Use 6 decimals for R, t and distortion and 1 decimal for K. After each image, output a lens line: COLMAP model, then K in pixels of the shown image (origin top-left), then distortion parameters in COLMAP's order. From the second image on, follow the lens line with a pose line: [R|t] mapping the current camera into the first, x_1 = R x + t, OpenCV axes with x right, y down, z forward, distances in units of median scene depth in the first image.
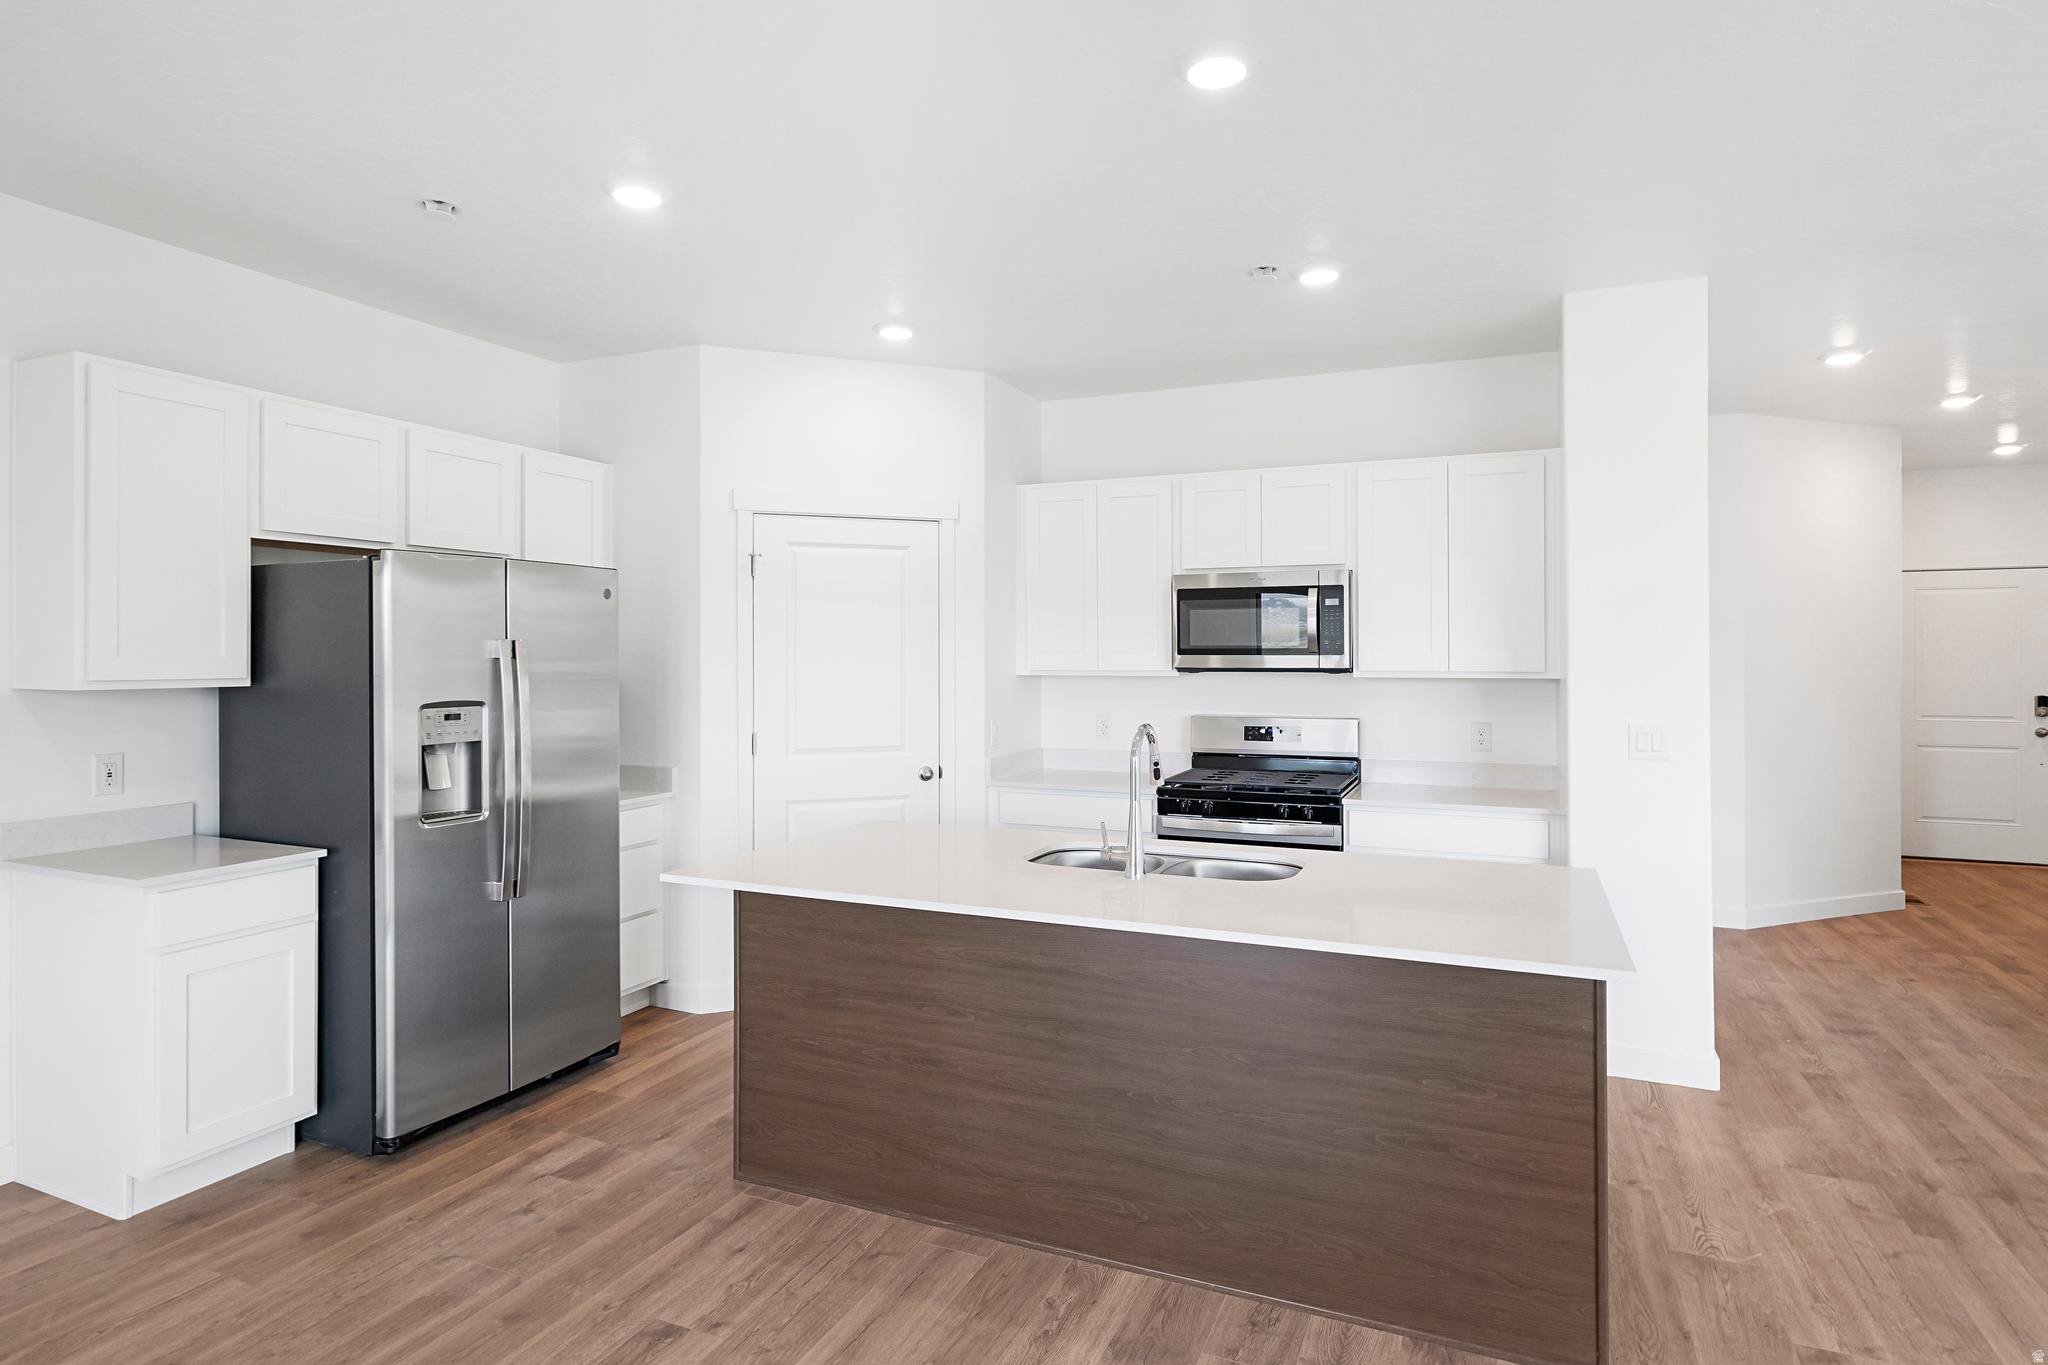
lens RADIAL K [[1102.2, 0, 1018.8], [0, 1102.2, 652.1], [0, 0, 1]] dist [0.003971, 0.000647]
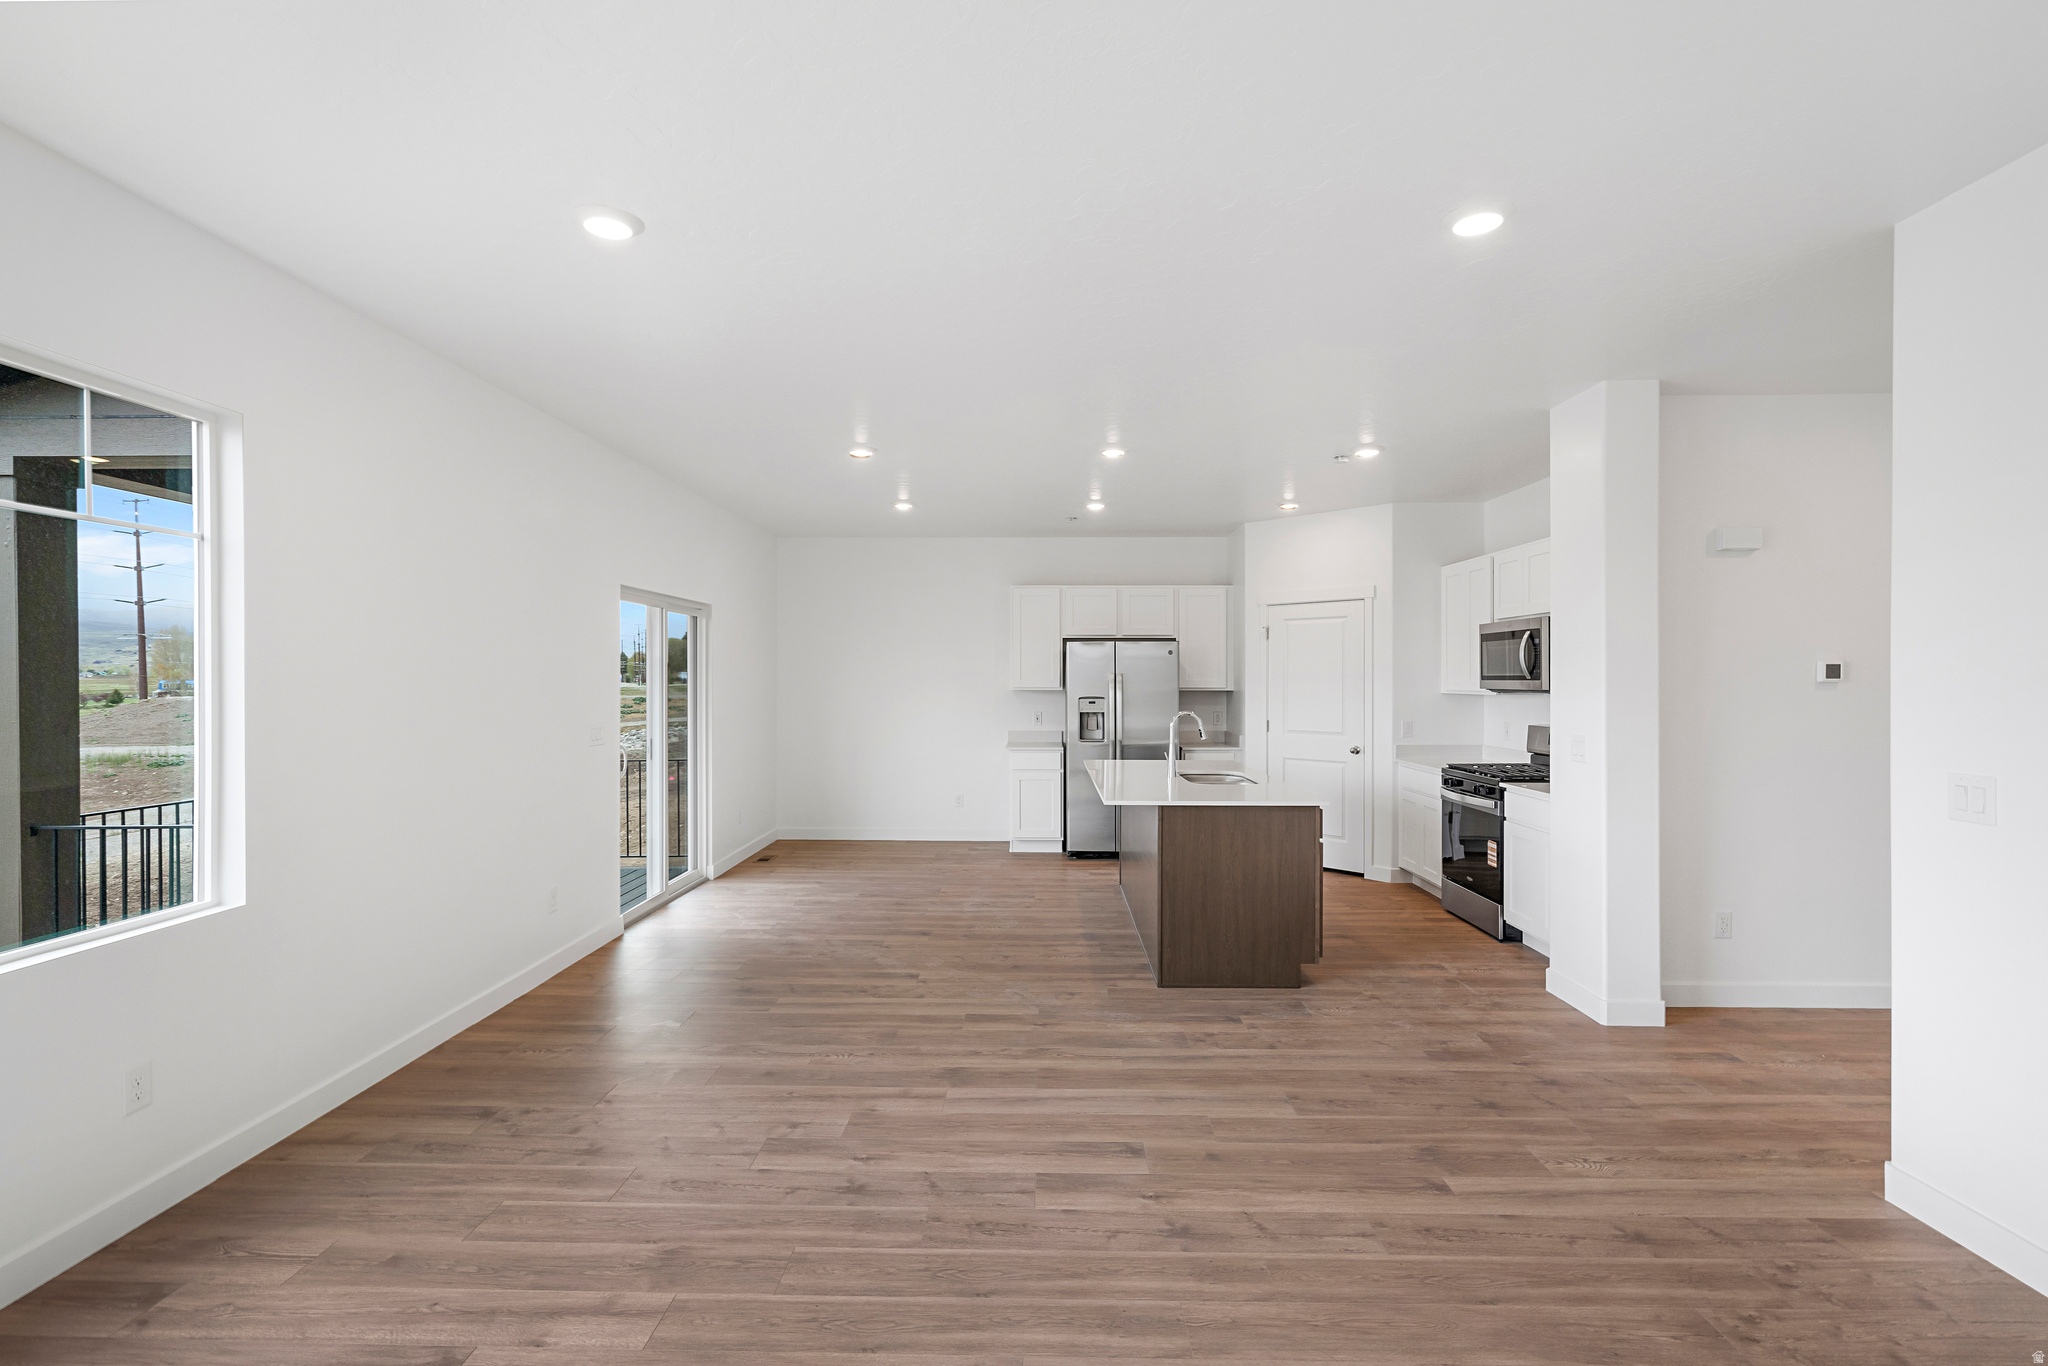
lens RADIAL K [[933.4, 0, 1024.0], [0, 933.4, 683.0], [0, 0, 1]] dist [-0.003752, 0.001134]
pose [[0.385992, 0.004847, -0.922490, 1.464202], [0.001814, 0.999980, 0.006013, -0.002299], [0.922500, -0.003995, 0.385975, -0.022515]]
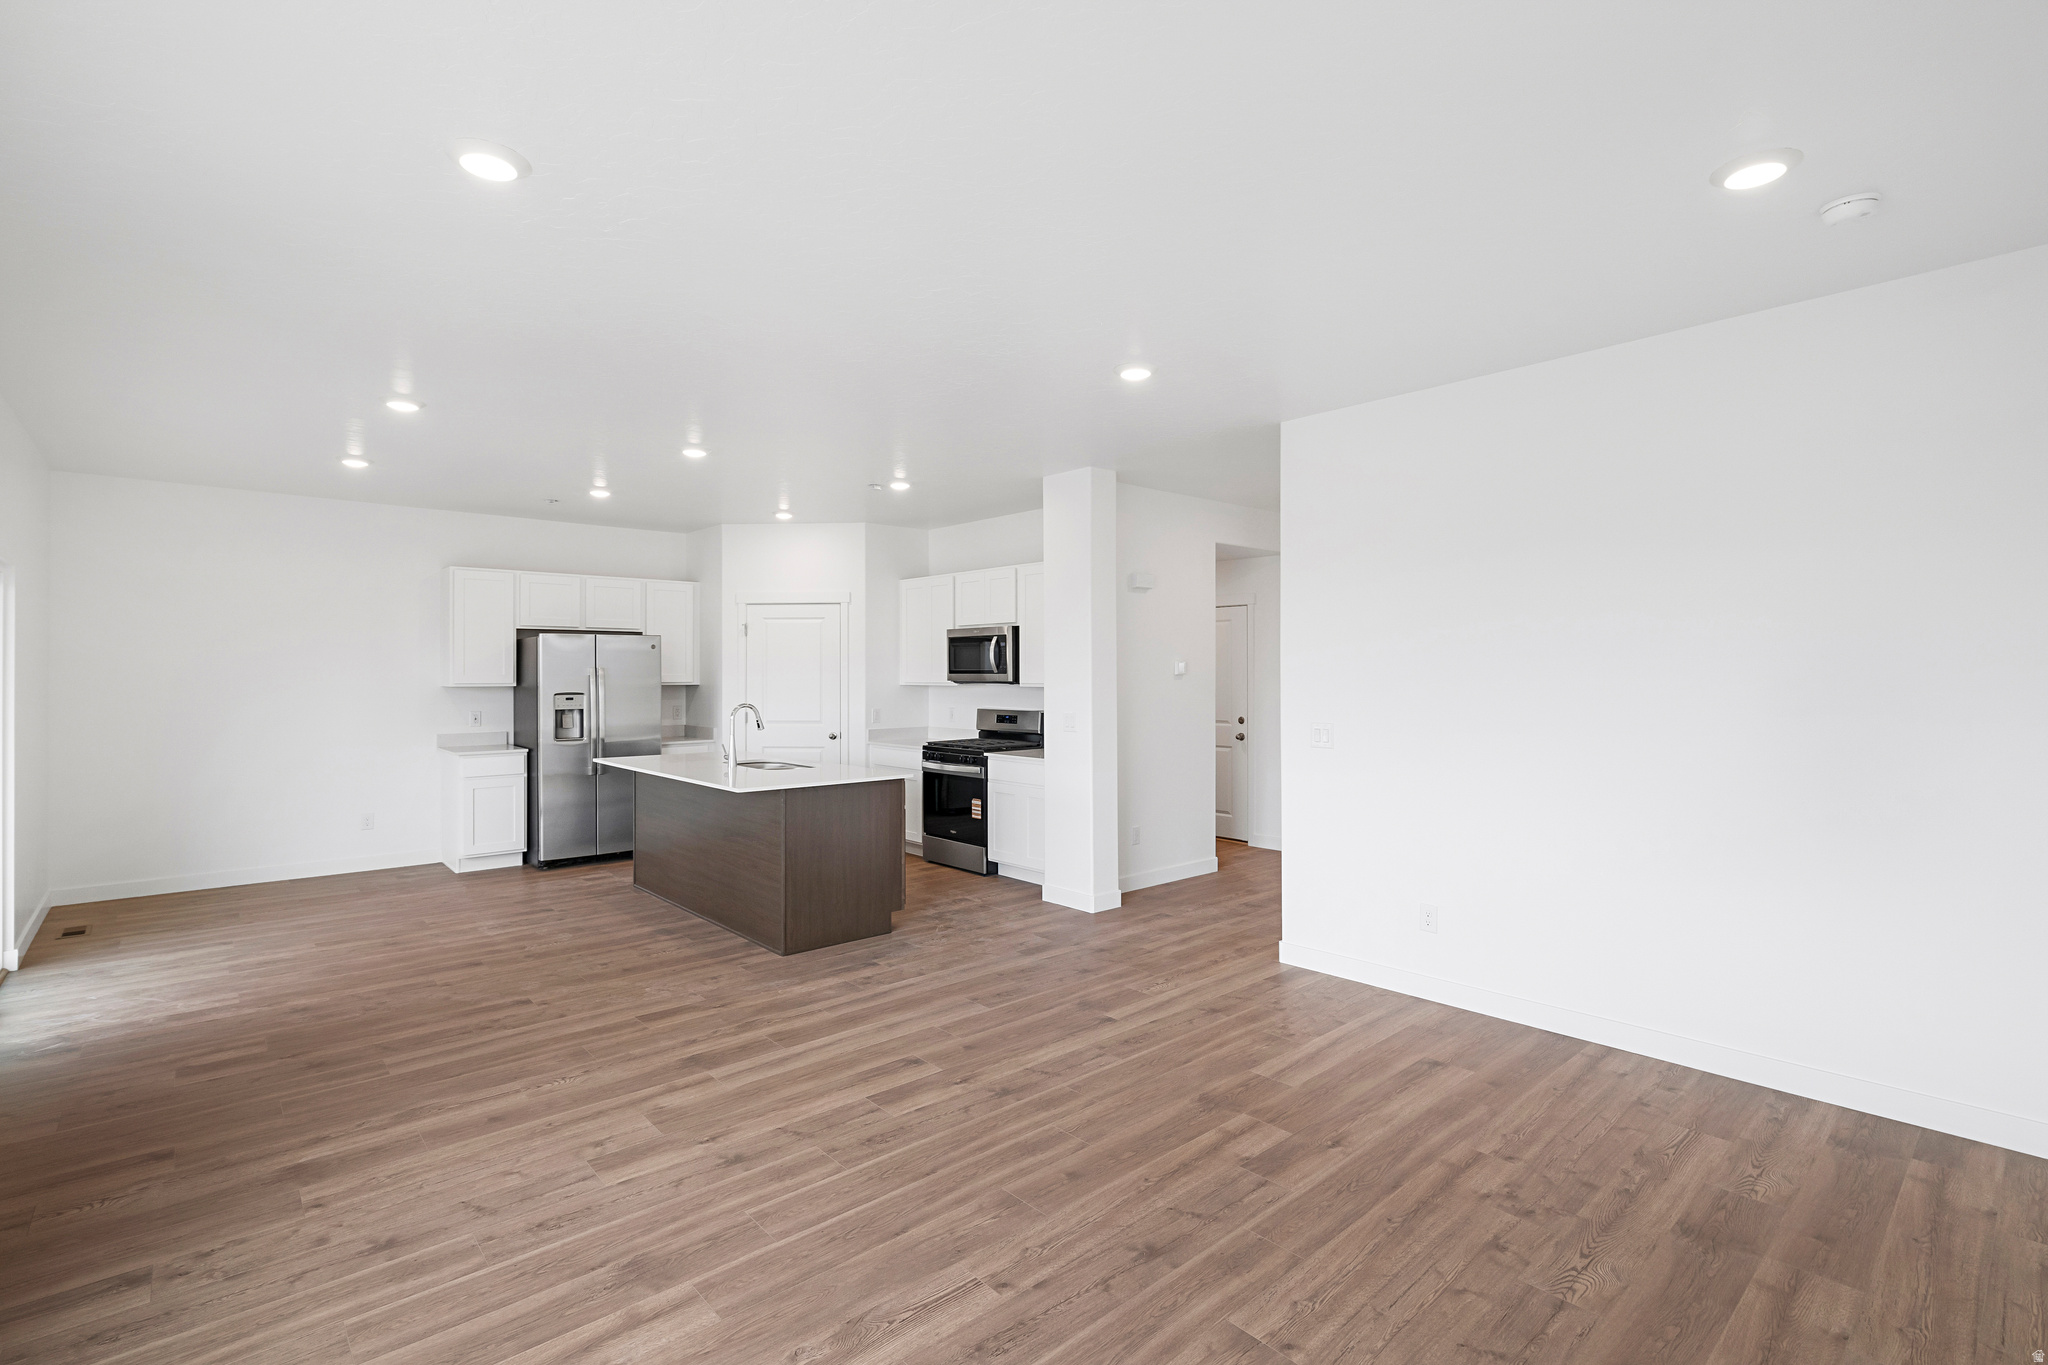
lens RADIAL K [[942.7, 0, 1019.6], [0, 942.7, 673.8], [0, 0, 1]] dist [-0.003315, 0.000584]
pose [[0.909204, 0.000295, -0.416350, 1.264342], [0.001372, 0.999992, 0.003706, -0.004514], [0.416348, -0.003941, 0.909197, -0.499646]]
